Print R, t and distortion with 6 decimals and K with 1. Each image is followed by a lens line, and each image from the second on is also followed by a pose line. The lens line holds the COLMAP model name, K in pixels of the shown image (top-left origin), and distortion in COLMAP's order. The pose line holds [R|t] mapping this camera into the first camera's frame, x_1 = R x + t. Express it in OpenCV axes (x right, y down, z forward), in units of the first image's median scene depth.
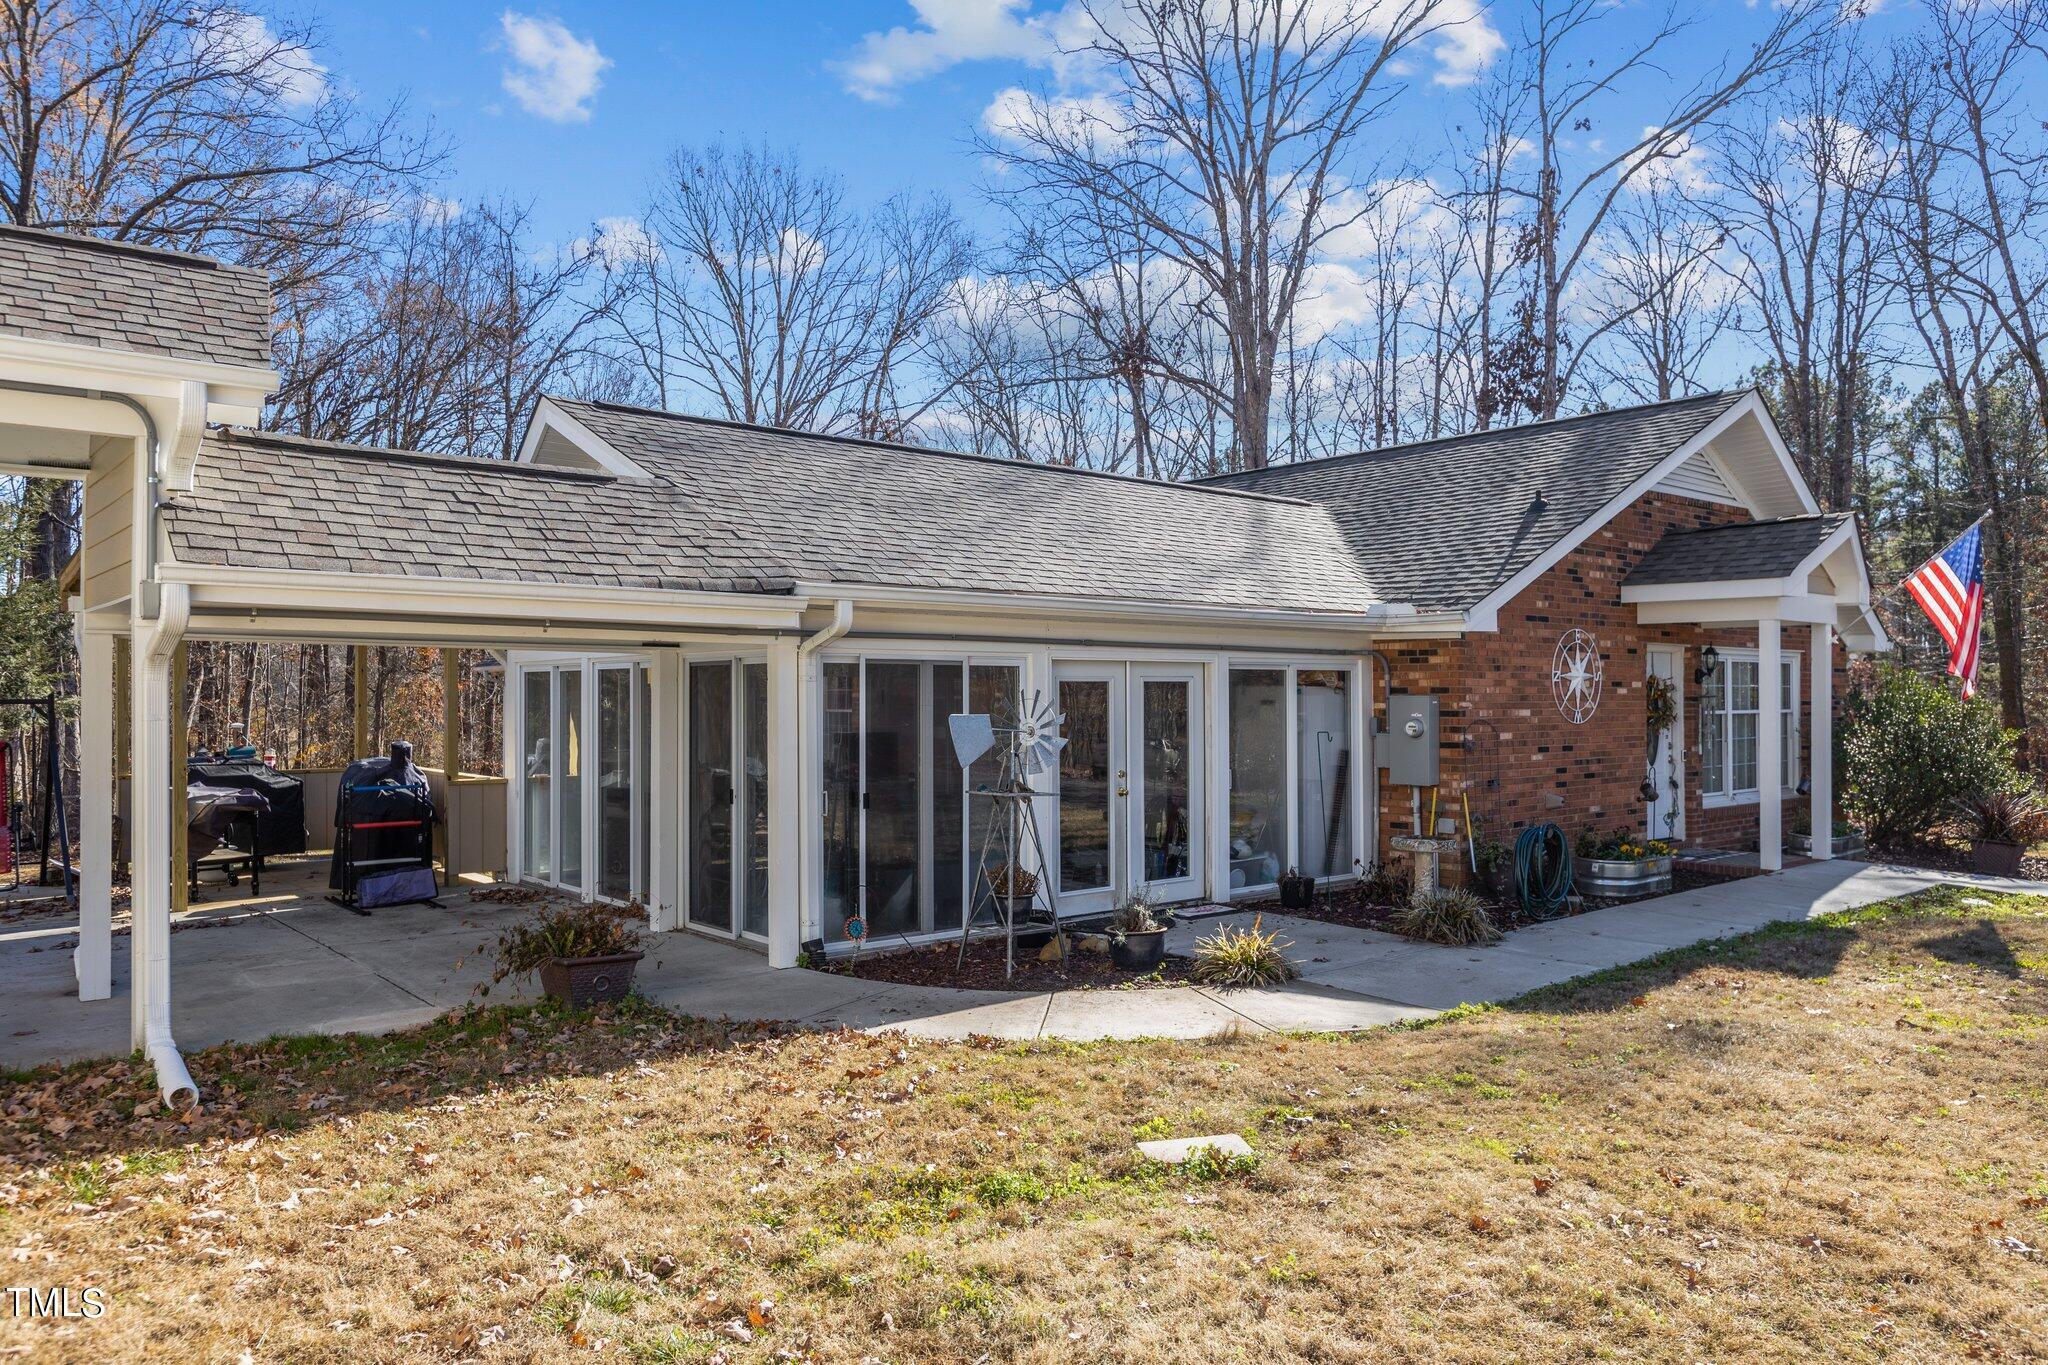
lens RADIAL K [[1410.3, 0, 1024.0], [0, 1410.3, 682.5], [0, 0, 1]] dist [0.005709, 0.003874]
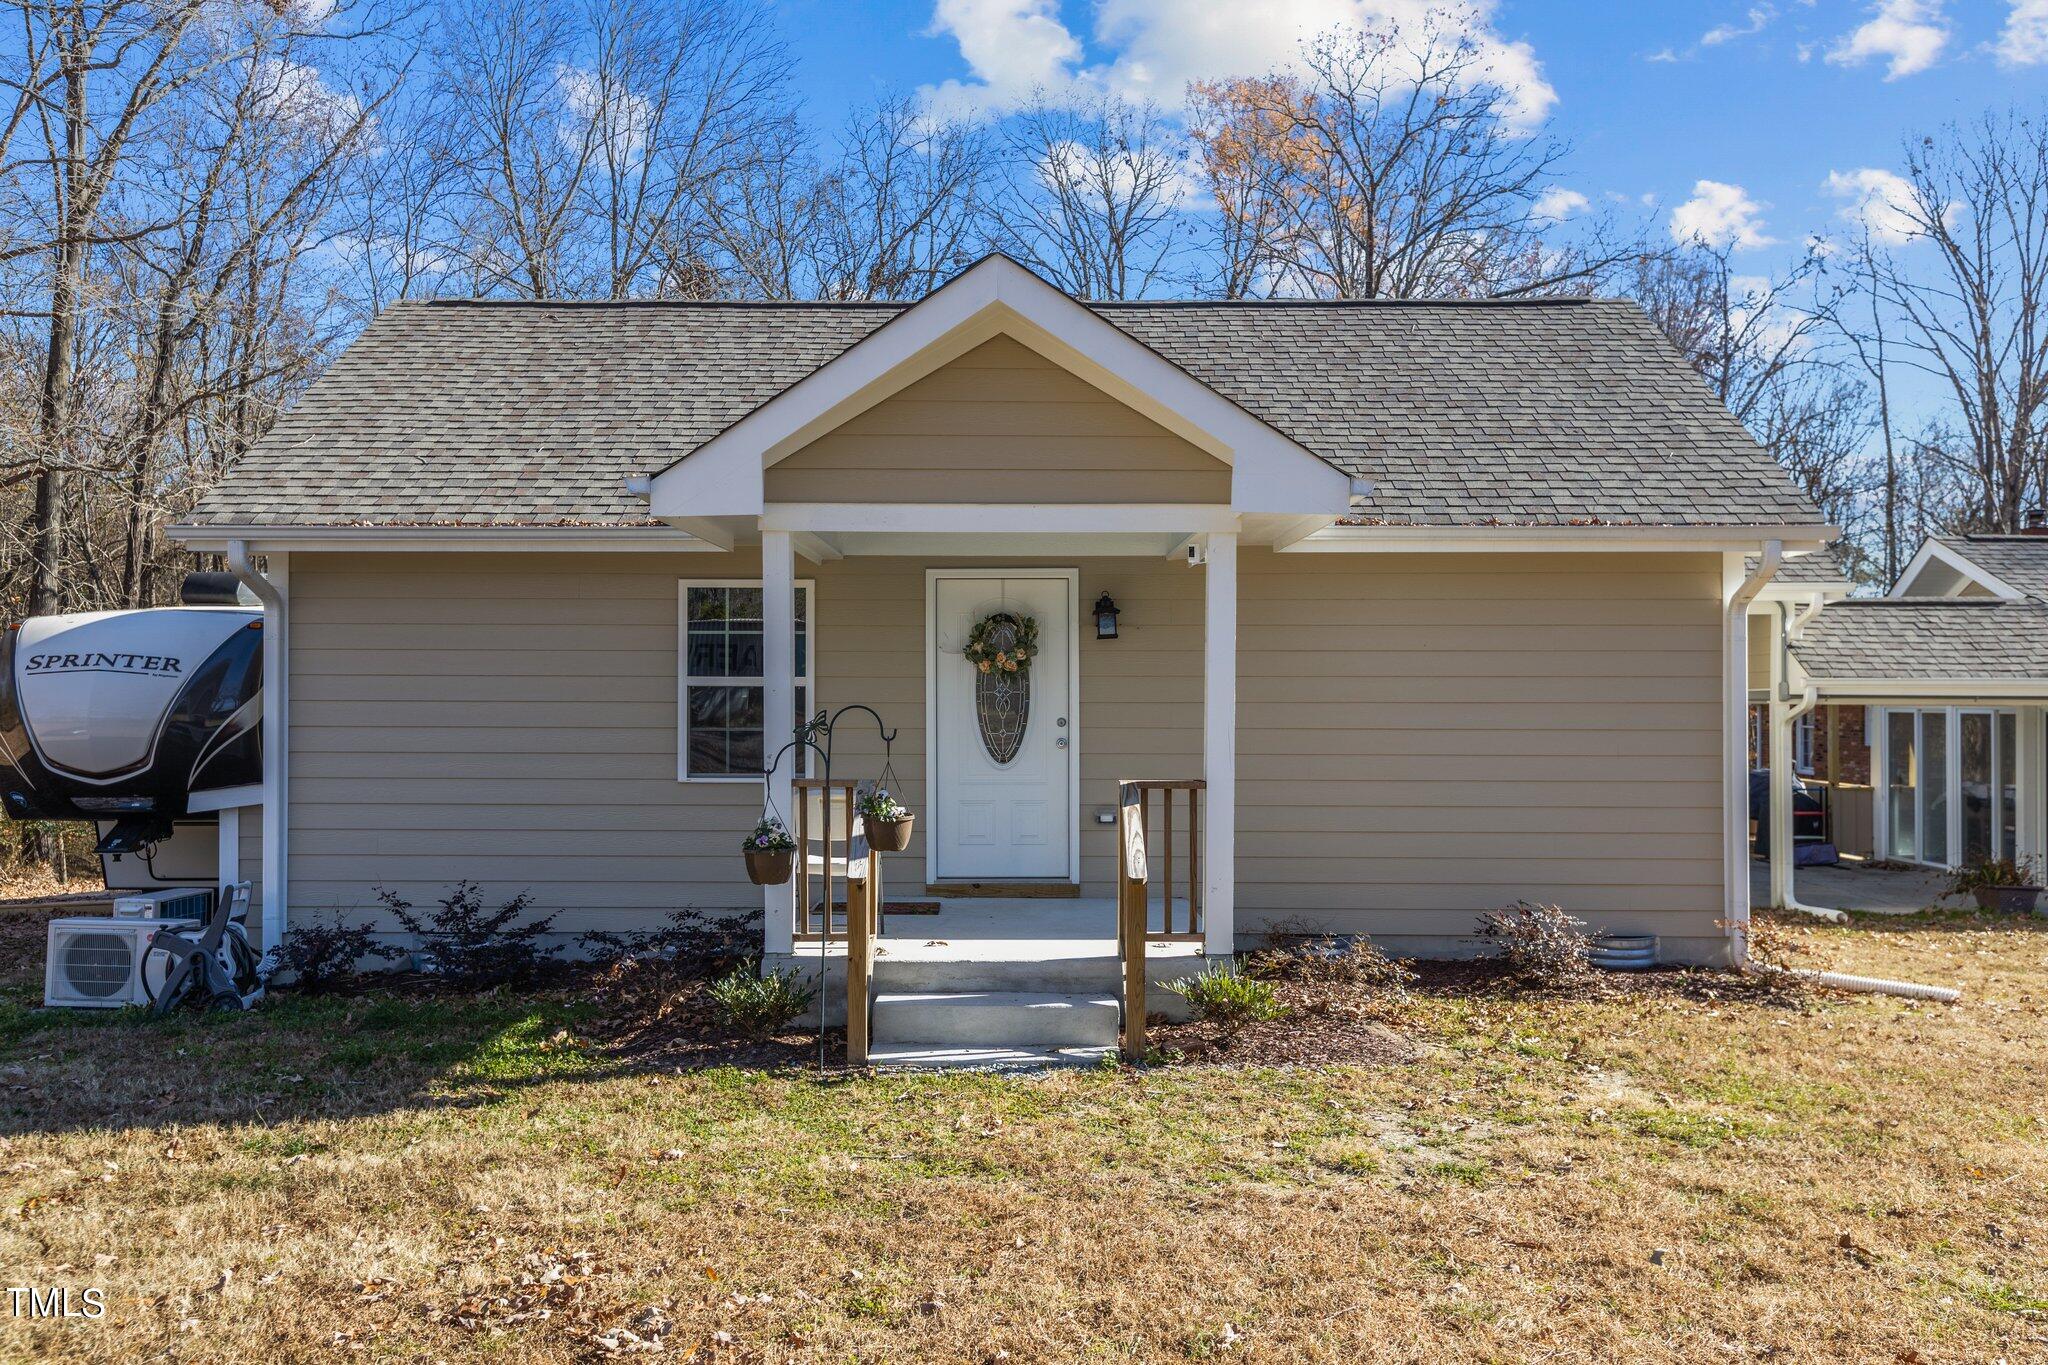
lens RADIAL K [[1616.7, 0, 1024.0], [0, 1616.7, 682.5], [0, 0, 1]] dist [0.005422, 0.006217]
pose [[0.758674, -0.004930, -0.651452, 0.045818], [0.003534, 0.999988, -0.003453, -0.033251], [0.651461, 0.000318, 0.758682, -0.764674]]
